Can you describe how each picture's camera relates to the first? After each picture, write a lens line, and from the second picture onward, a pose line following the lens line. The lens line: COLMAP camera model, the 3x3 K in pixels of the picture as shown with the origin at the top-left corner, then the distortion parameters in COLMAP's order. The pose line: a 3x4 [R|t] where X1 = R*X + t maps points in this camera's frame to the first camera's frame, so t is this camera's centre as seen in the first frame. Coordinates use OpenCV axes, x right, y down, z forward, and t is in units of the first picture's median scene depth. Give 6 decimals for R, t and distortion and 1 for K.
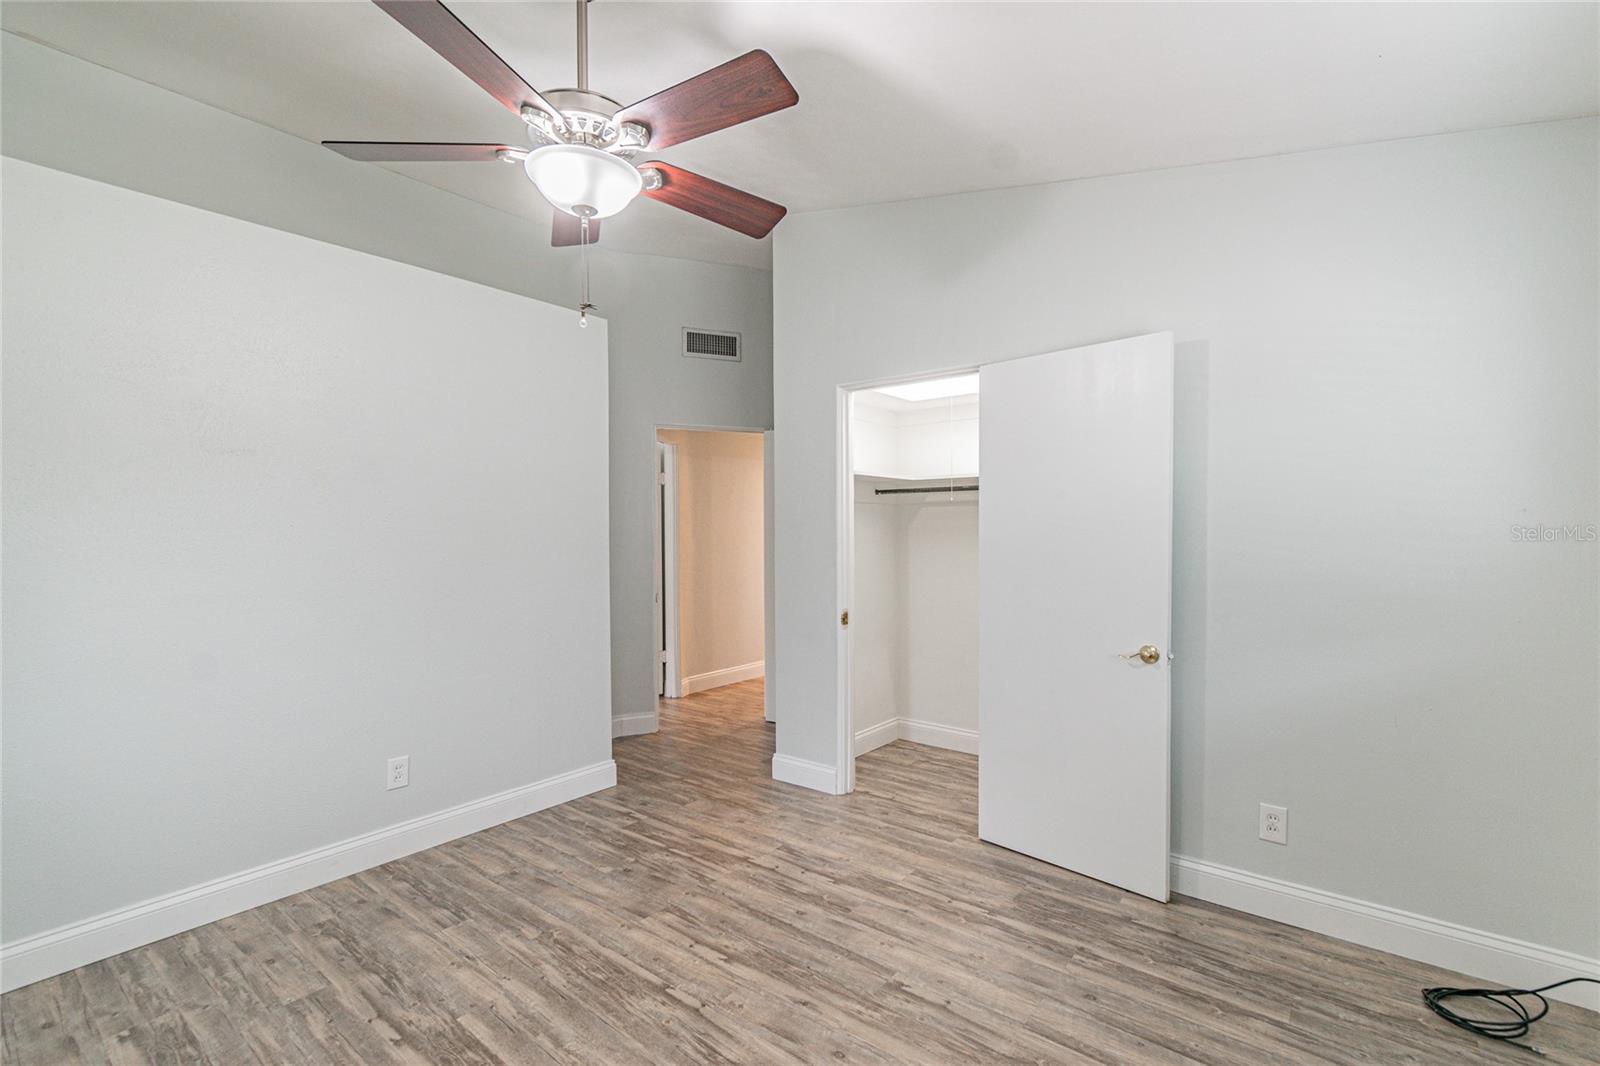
lens RADIAL K [[718.7, 0, 817.7], [0, 718.7, 537.7], [0, 0, 1]] dist [0.002362, -0.000853]
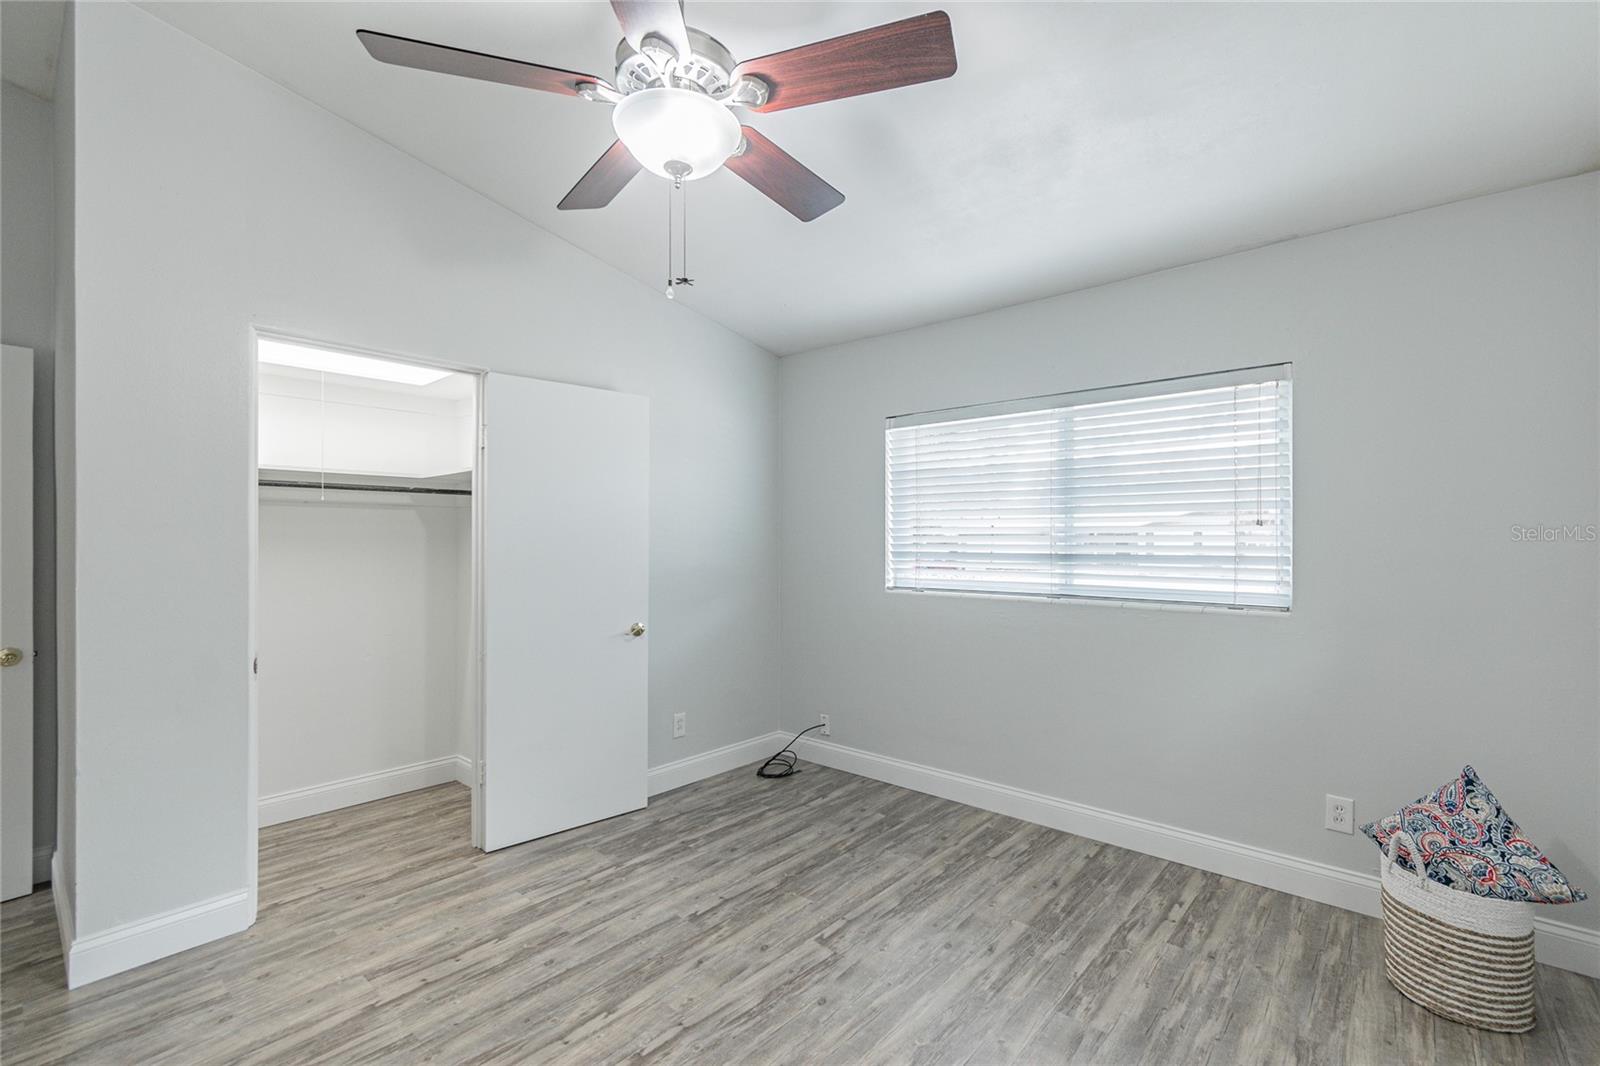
lens RADIAL K [[718.7, 0, 817.7], [0, 718.7, 537.7], [0, 0, 1]] dist [0.002362, -0.000853]
pose [[0.039509, 0.004276, 0.999210, -0.907681], [0.012917, 0.999905, -0.004789, -0.001439], [-0.999136, 0.013096, 0.039450, 0.617825]]
